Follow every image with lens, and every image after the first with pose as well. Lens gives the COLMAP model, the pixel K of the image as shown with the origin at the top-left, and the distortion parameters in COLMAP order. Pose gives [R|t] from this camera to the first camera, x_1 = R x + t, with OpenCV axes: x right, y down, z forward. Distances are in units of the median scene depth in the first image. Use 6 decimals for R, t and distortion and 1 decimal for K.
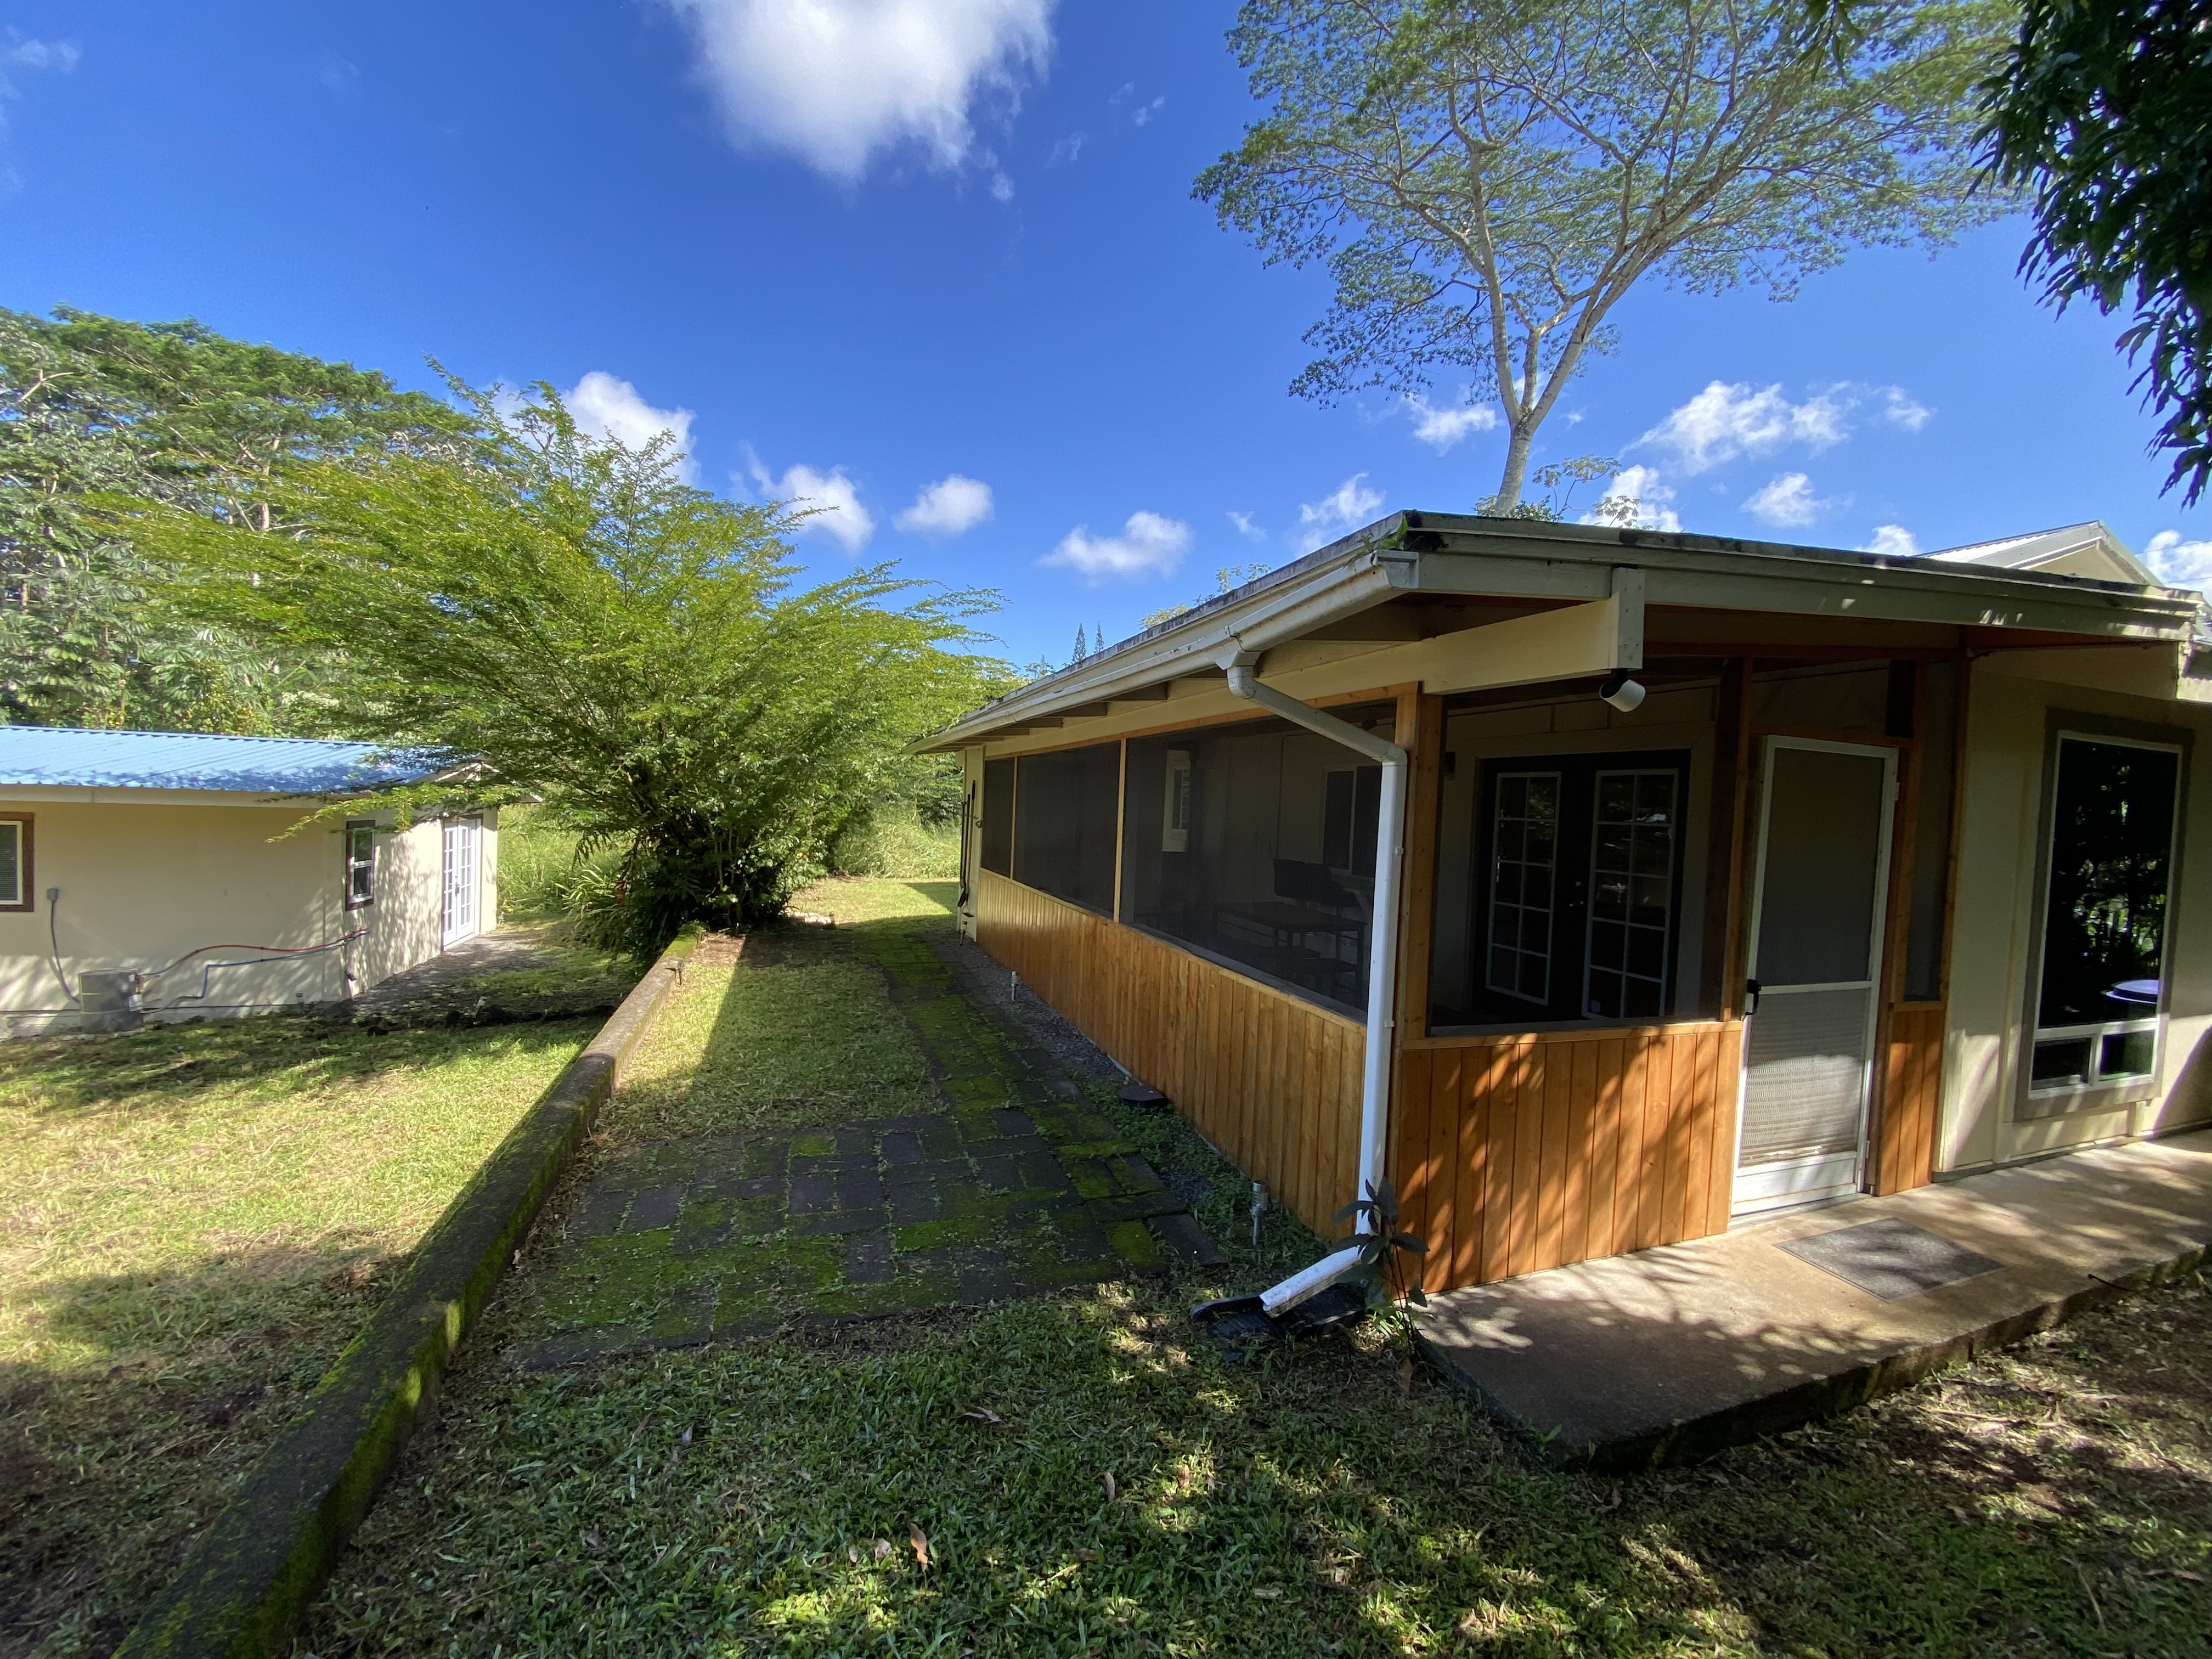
lens RADIAL K [[899.5, 0, 1106.0], [0, 899.5, 829.5], [0, 0, 1]] dist [-0.000585, -0.011792]
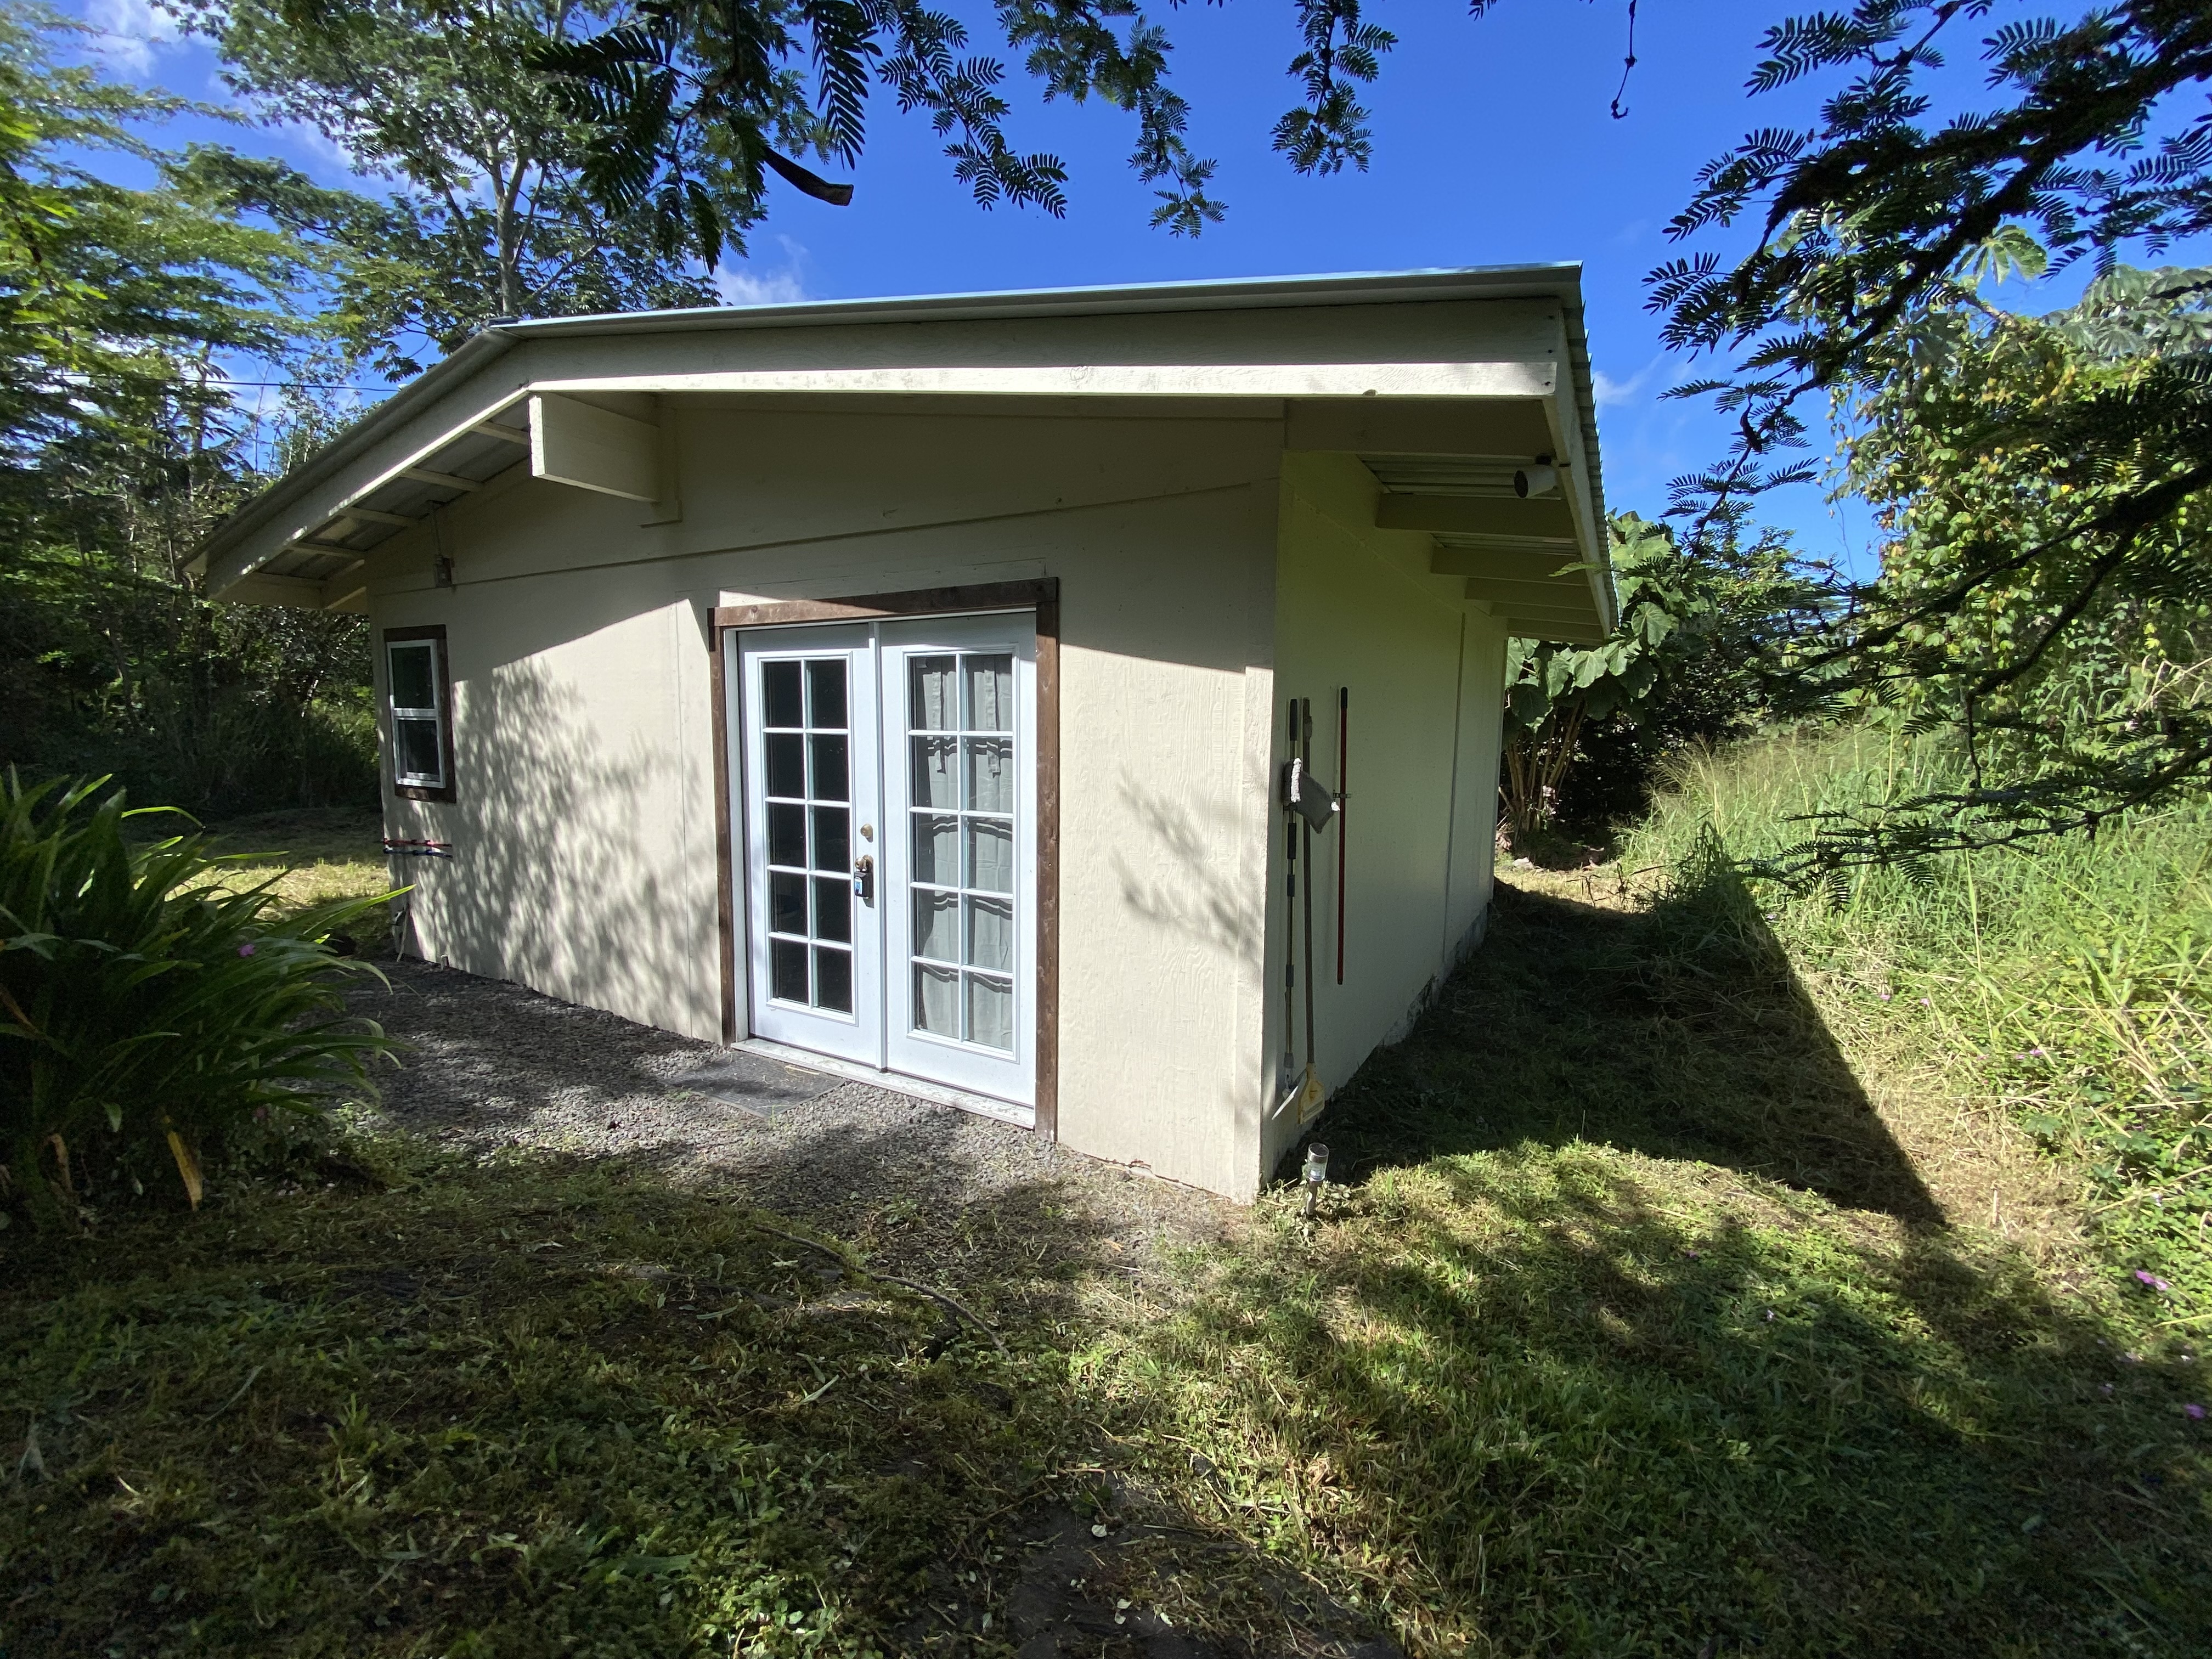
lens RADIAL K [[899.5, 0, 1106.0], [0, 899.5, 829.5], [0, 0, 1]] dist [-0.000585, -0.011792]
pose [[-0.747089, 0.016971, -0.664507, -0.898057], [-0.060664, 0.993762, 0.093583, 0.038810], [0.661950, 0.110227, -0.741399, 1.893738]]
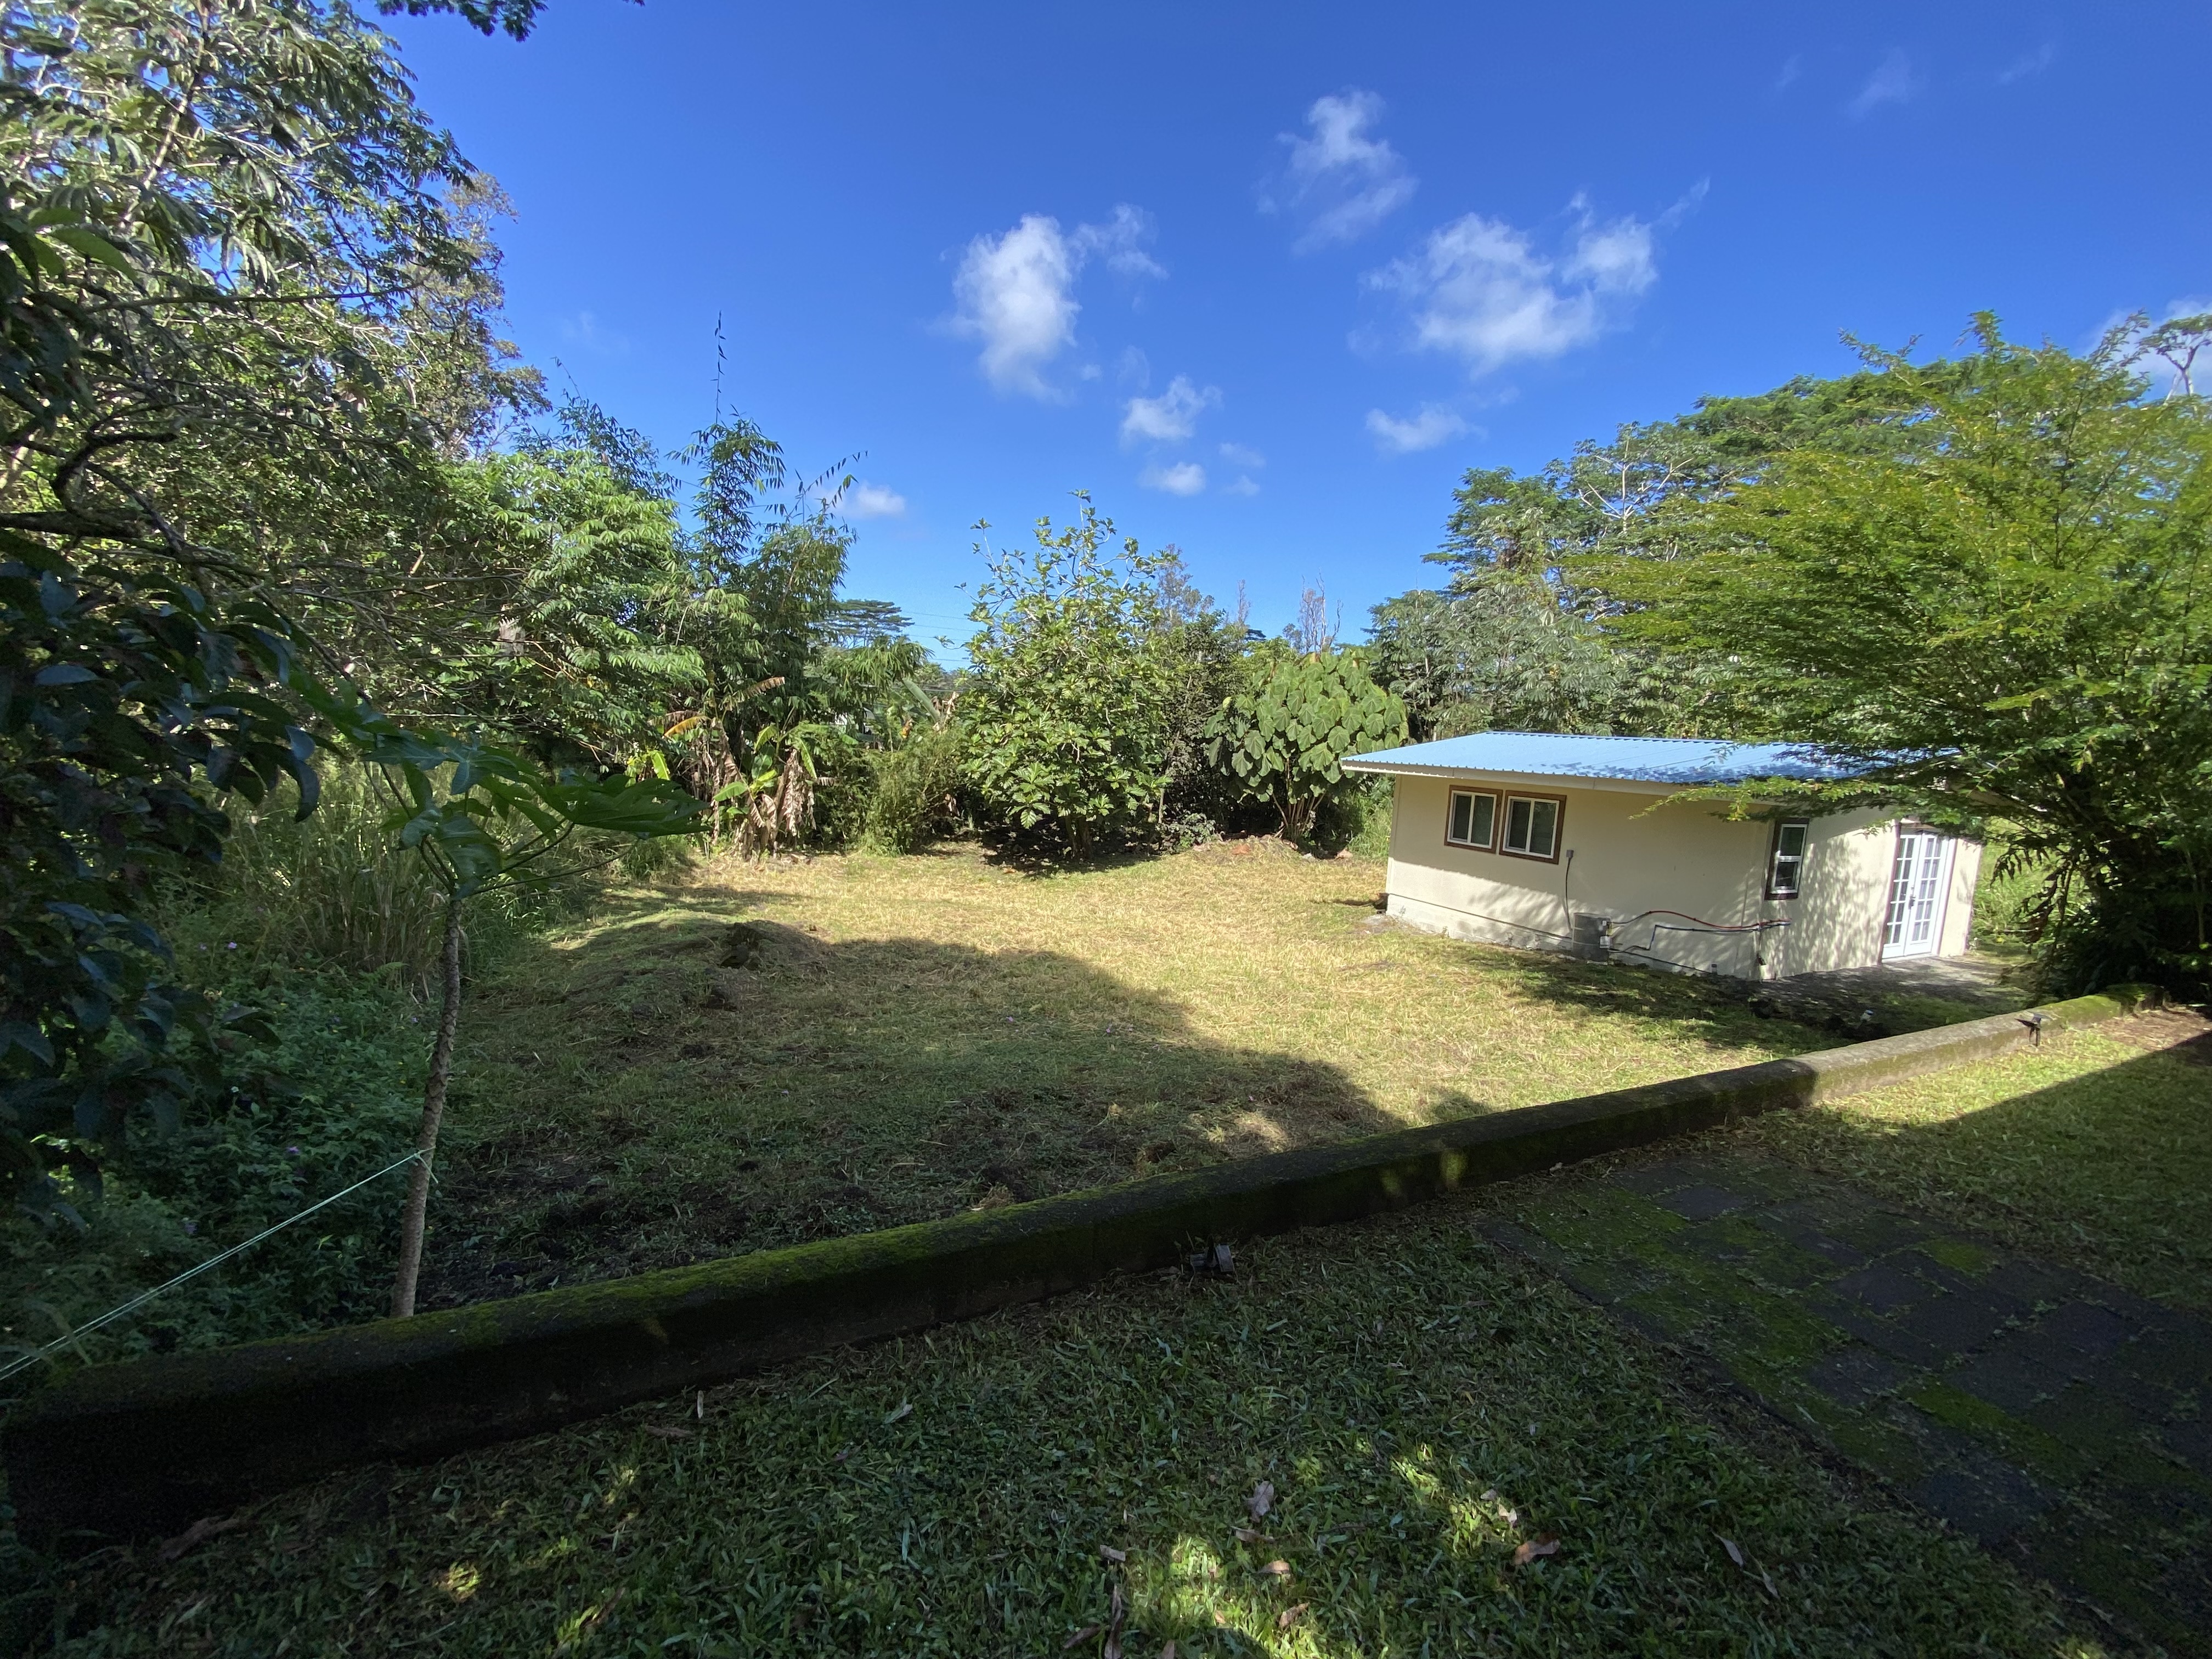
lens RADIAL K [[899.5, 0, 1106.0], [0, 899.5, 829.5], [0, 0, 1]] dist [-0.000585, -0.011792]
pose [[0.119241, 0.074033, -0.990101, 0.129933], [-0.084624, 0.994345, 0.064159, 0.005567], [0.989252, 0.076136, 0.124832, 0.080174]]
